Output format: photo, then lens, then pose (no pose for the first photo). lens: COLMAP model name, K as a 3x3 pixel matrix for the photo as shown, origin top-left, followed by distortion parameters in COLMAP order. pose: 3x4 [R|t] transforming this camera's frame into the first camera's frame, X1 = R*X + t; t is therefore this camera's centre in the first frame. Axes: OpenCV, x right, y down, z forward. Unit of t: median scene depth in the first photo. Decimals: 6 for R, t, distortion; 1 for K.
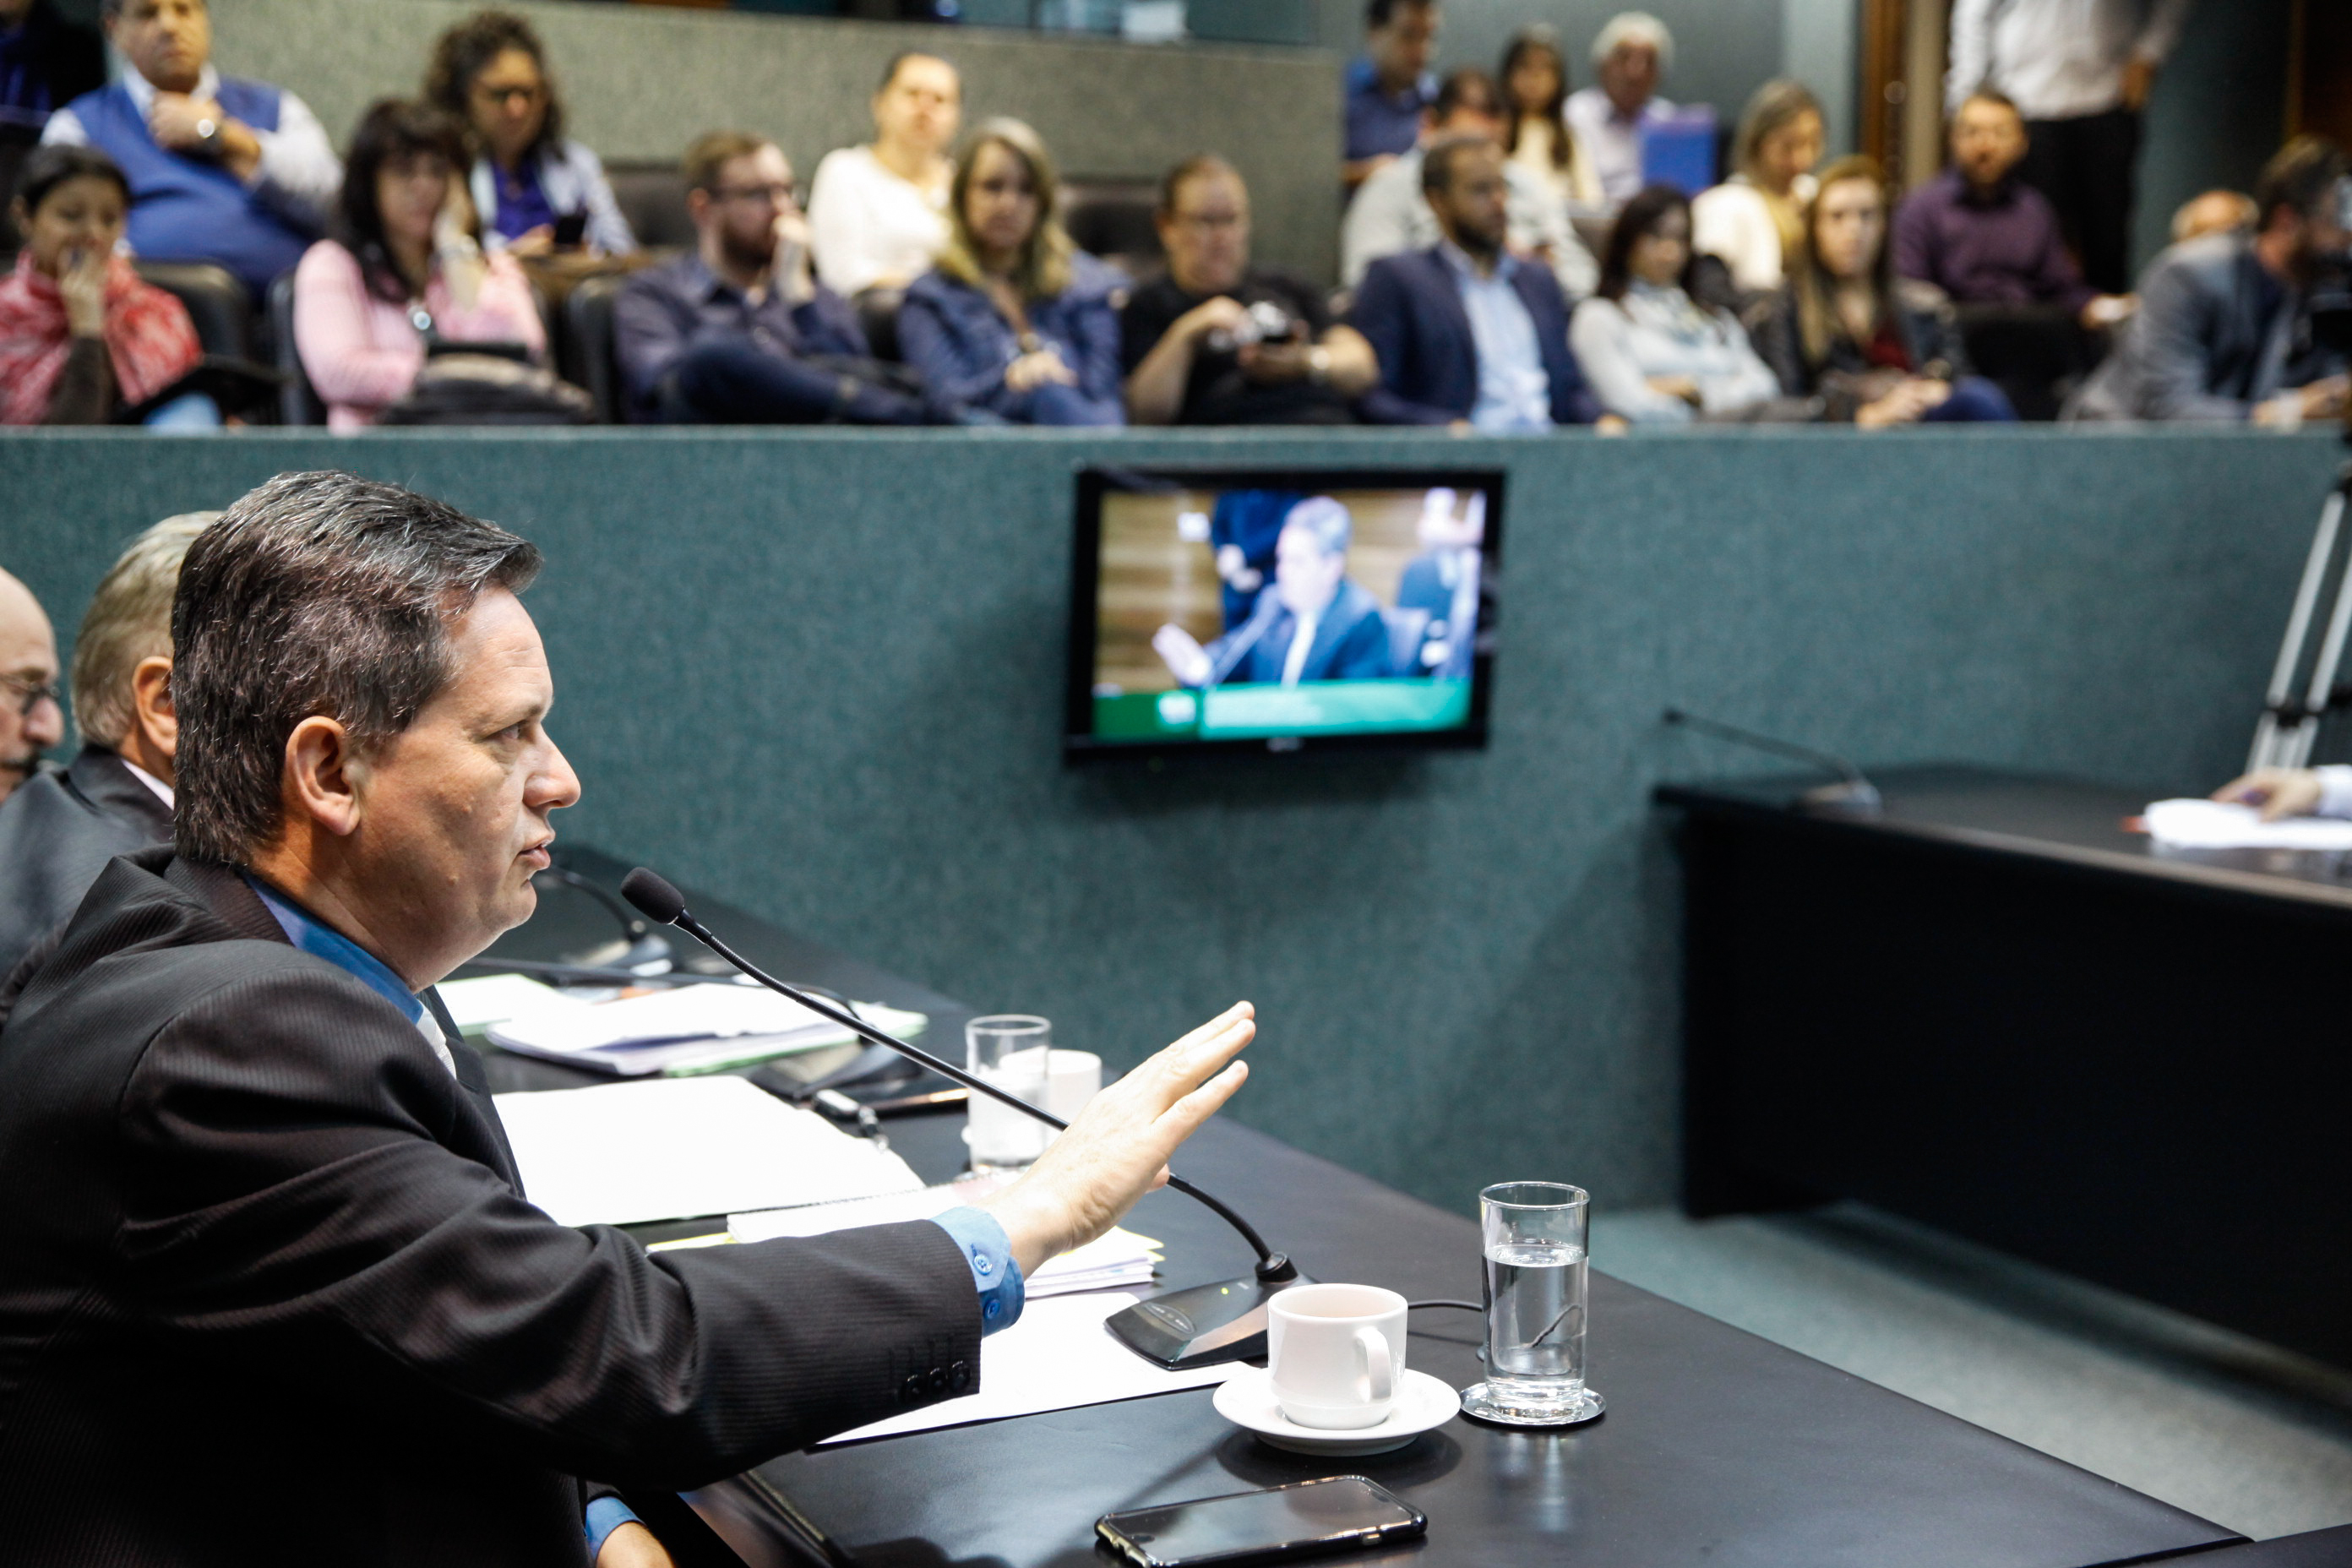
lens RADIAL K [[3136.6, 0, 1261.9], [0, 3136.6, 782.7], [0, 0, 1]] dist [0.030581, 0.121176]
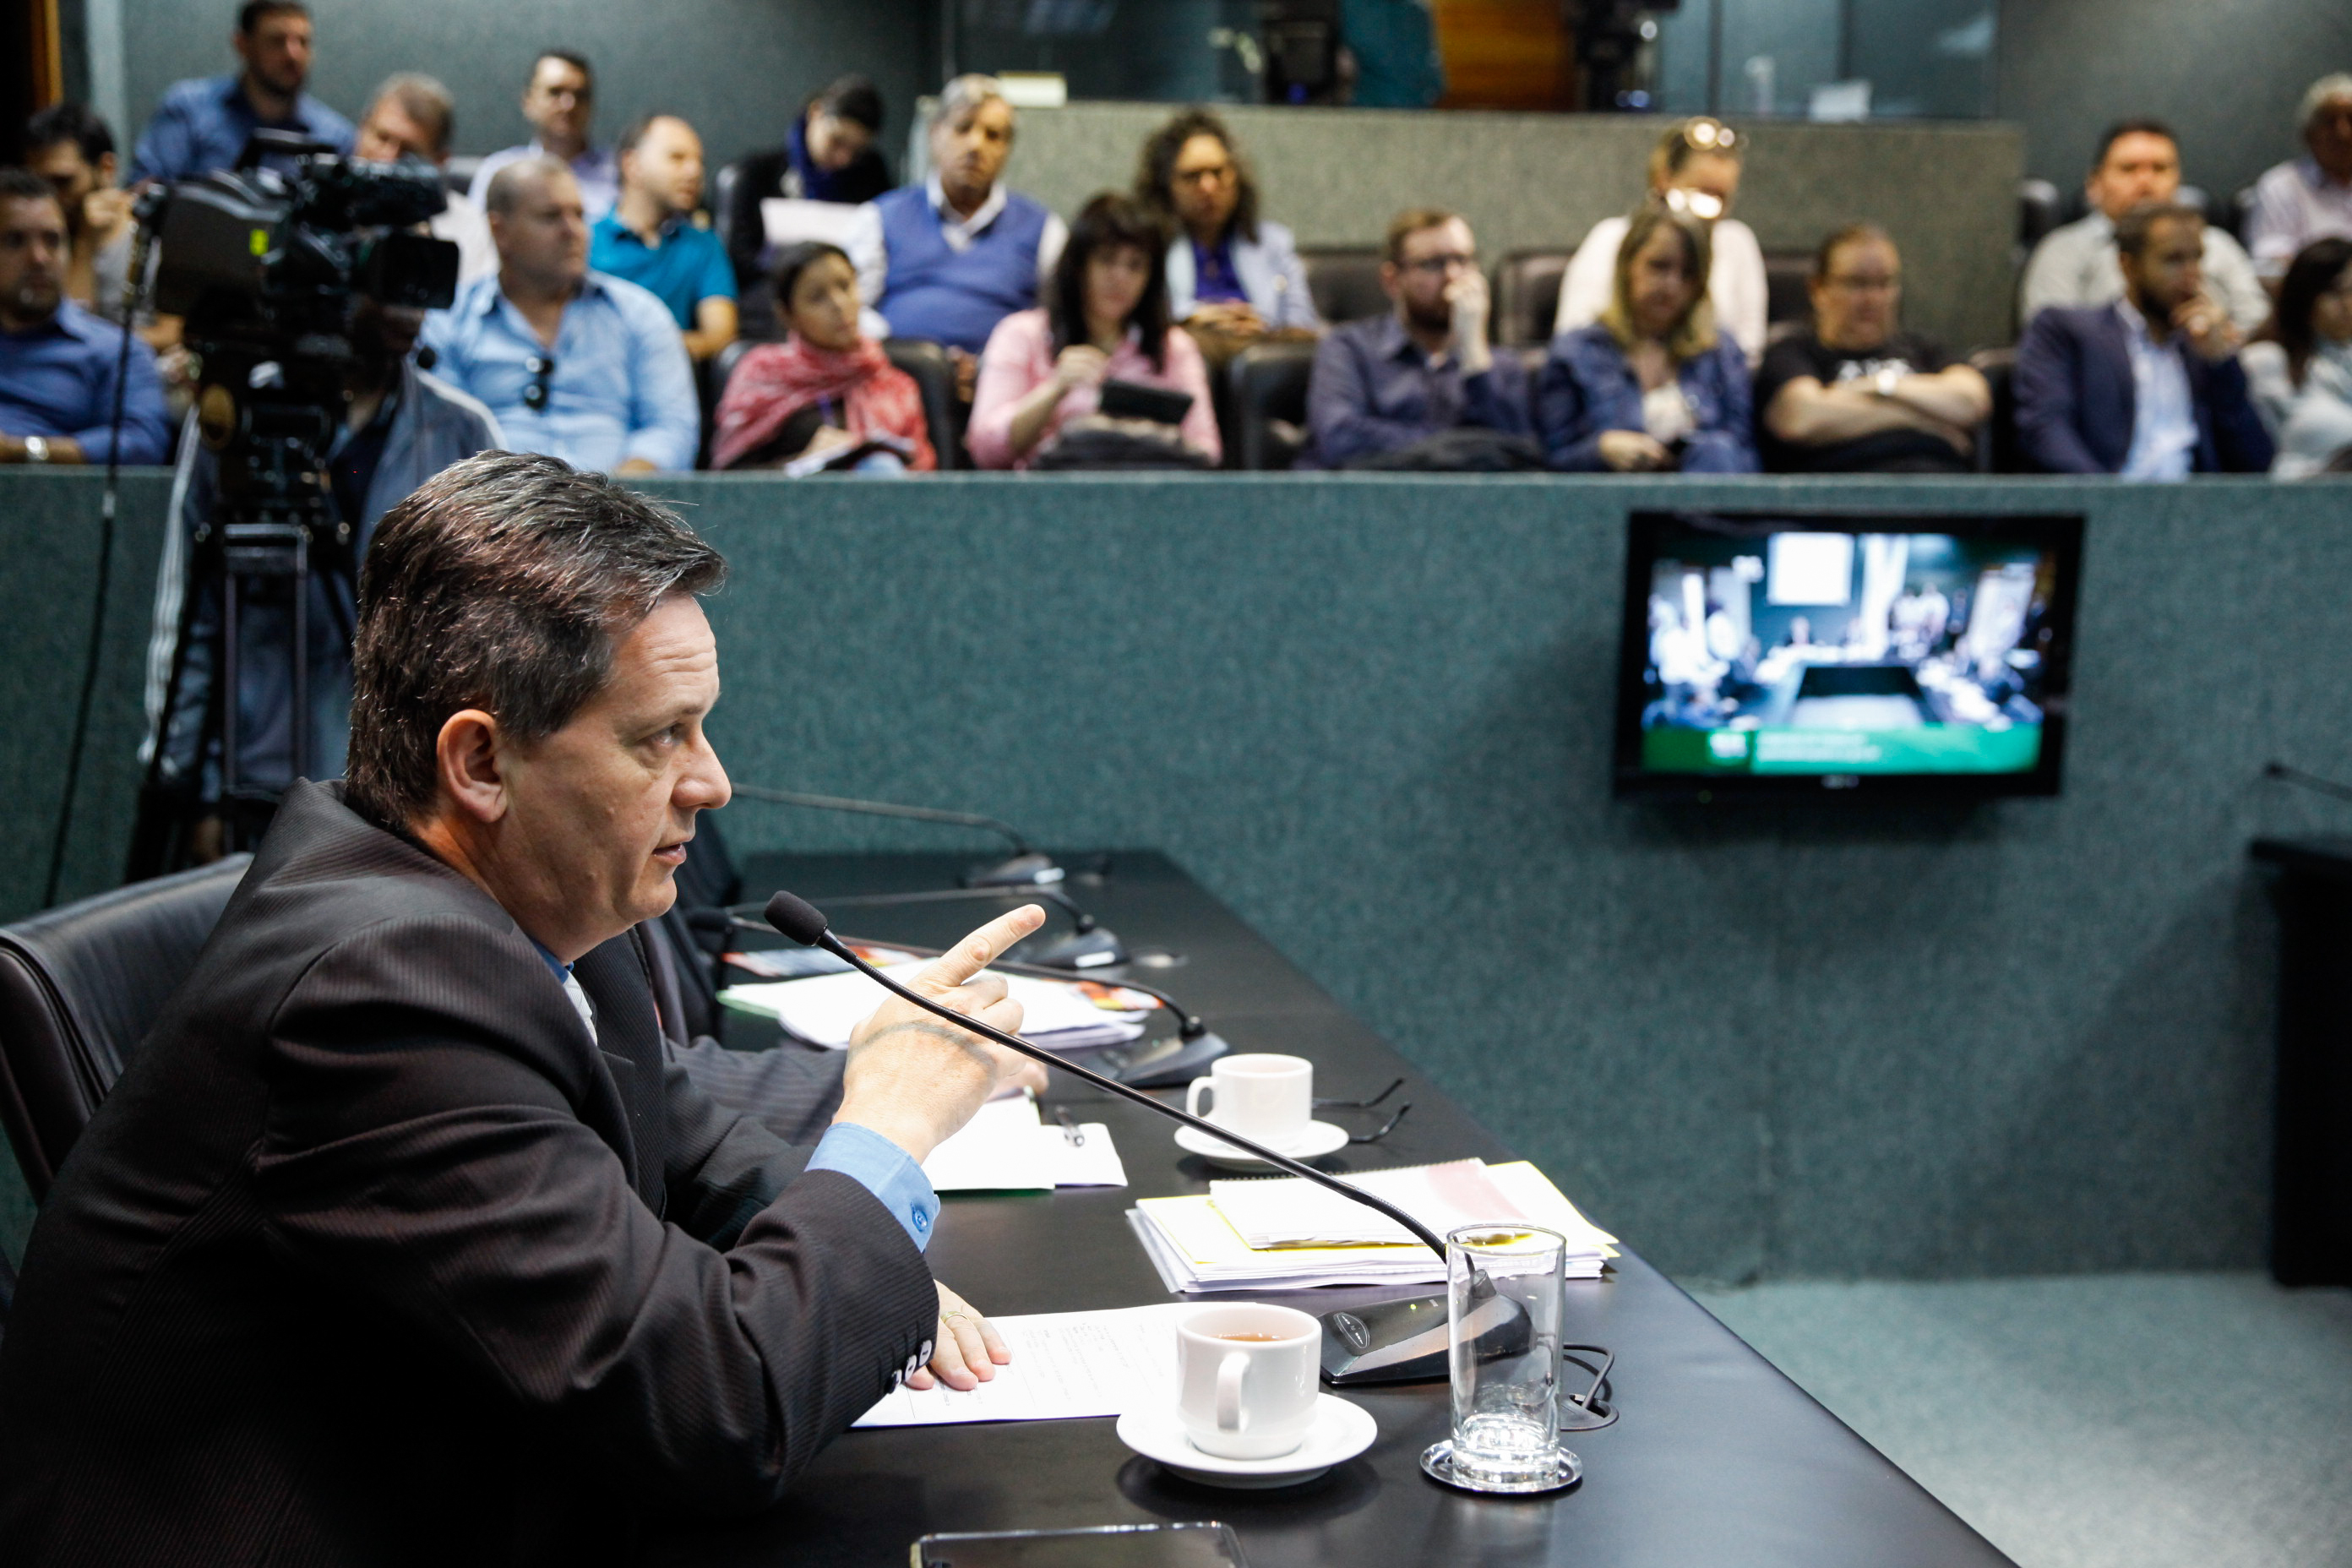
lens RADIAL K [[2661.7, 0, 1176.0], [0, 2661.7, 784.0], [0, 0, 1]] dist [0.020664, -0.008393]
pose [[0.942282, 0.036434, -0.332833, 0.095249], [-0.039356, 0.999223, -0.002039, -0.001537], [0.332500, 0.015020, 0.942984, 0.112314]]
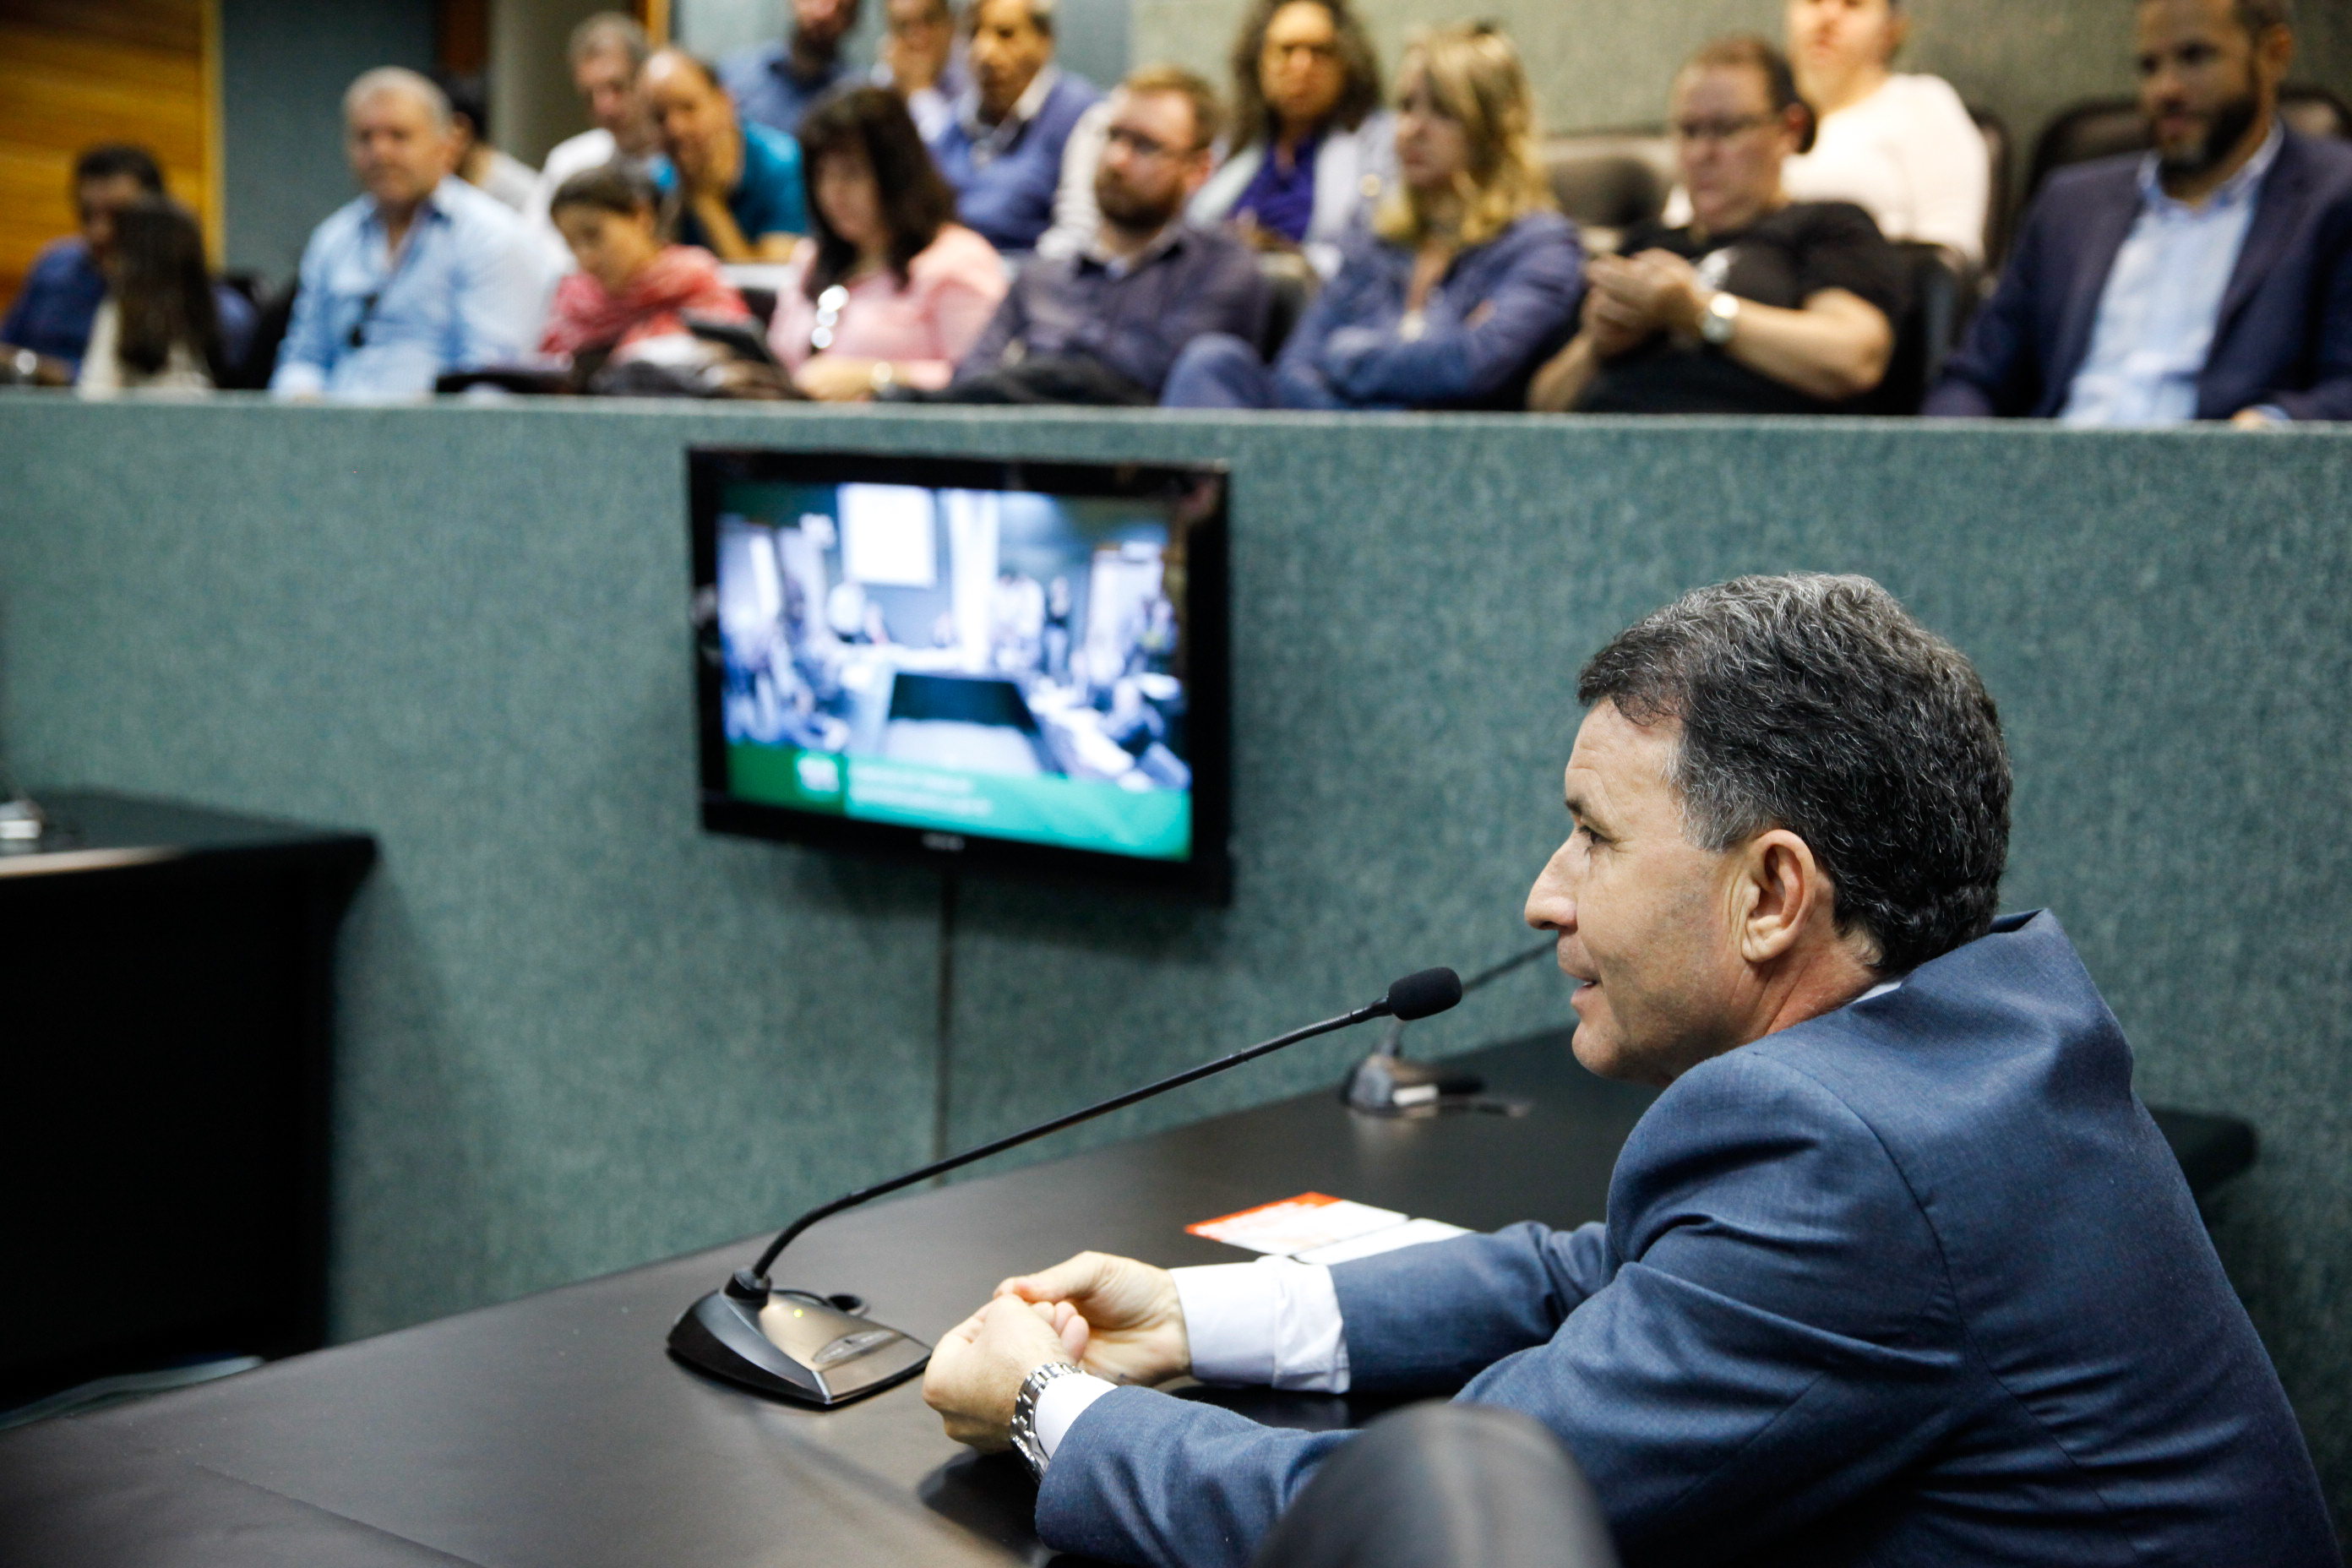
lens RADIAL K [[2832.0, 0, 1176.0], [0, 2832.0, 784.0], [0, 0, 1]] dist [0.062582, 0.009552]
pose [[0.452993, 0.108311, -0.884910, 0.619129], [-0.132702, 0.989727, 0.053210, -0.069257], [0.881582, 0.093326, 0.462712, 0.769247]]
